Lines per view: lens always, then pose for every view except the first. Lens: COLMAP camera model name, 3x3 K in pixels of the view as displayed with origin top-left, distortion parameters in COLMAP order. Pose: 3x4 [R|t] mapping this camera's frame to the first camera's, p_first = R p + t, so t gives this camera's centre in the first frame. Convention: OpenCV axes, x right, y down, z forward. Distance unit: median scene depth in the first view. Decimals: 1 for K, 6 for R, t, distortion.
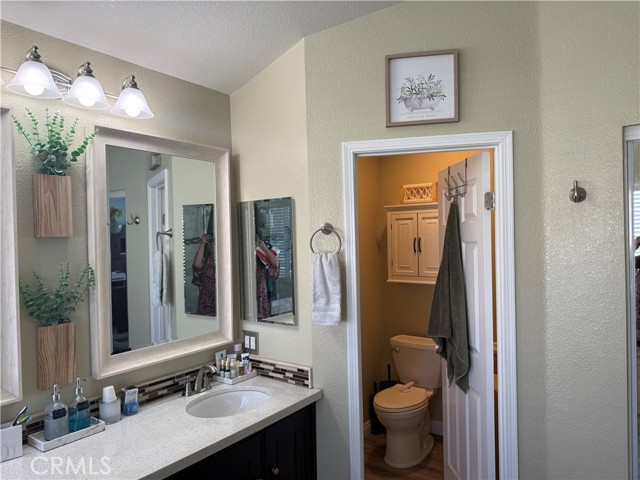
lens RADIAL K [[451.6, 0, 317.1], [0, 451.6, 245.6], [0, 0, 1]] dist [0.057940, -0.073277]
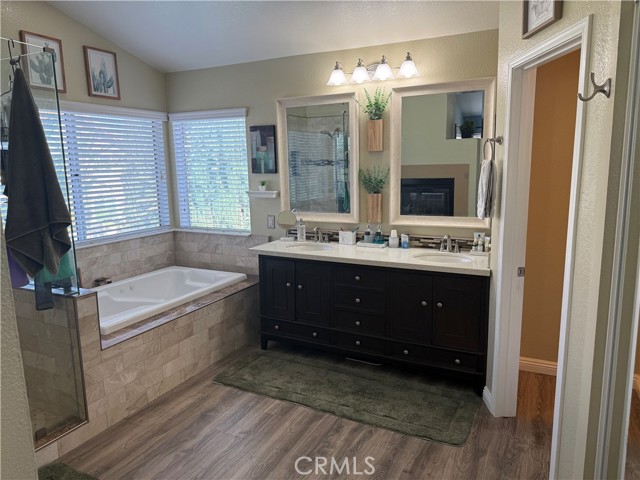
lens RADIAL K [[451.6, 0, 332.6], [0, 451.6, 241.7], [0, 0, 1]] dist [0.057940, -0.073277]
pose [[0.194728, 0.191930, -0.961896, 1.135730], [0.006938, 0.980375, 0.197022, -0.016802], [0.980833, -0.045040, 0.189575, 0.324573]]
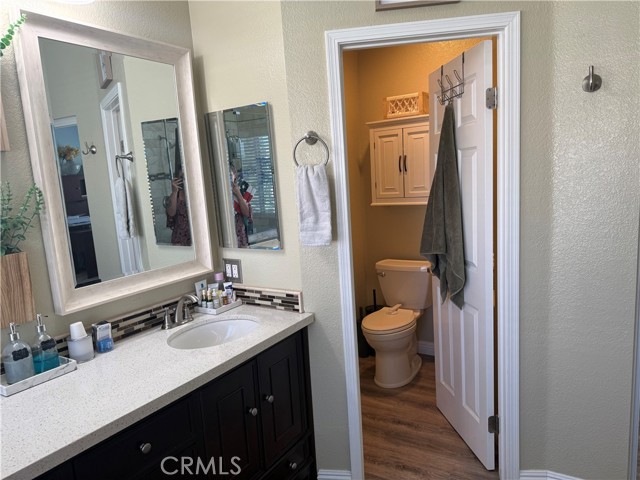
lens RADIAL K [[451.6, 0, 319.8], [0, 451.6, 248.5], [0, 0, 1]] dist [0.057940, -0.073277]
pose [[0.996740, -0.050966, 0.062548, -0.028038], [0.041554, 0.988778, 0.143497, 0.049985], [-0.069159, -0.140430, 0.987672, 0.094522]]
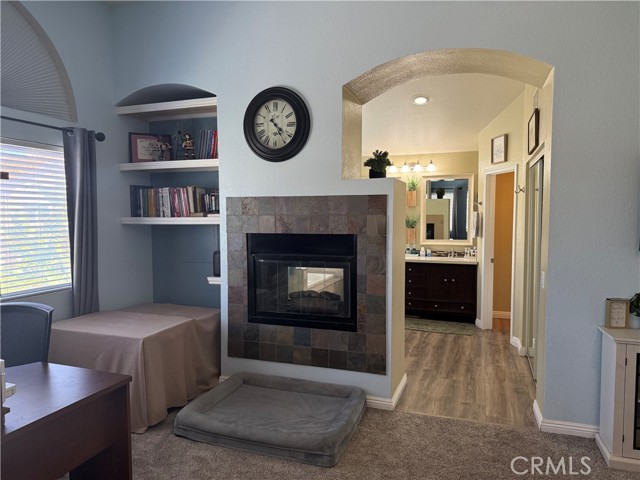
lens RADIAL K [[451.6, 0, 318.3], [0, 451.6, 240.6], [0, 0, 1]] dist [0.057940, -0.073277]
pose [[0.287699, 0.082817, -0.954133, 2.358949], [-0.008400, 0.996434, 0.083956, -0.036367], [0.957684, -0.016140, 0.287369, -0.724851]]
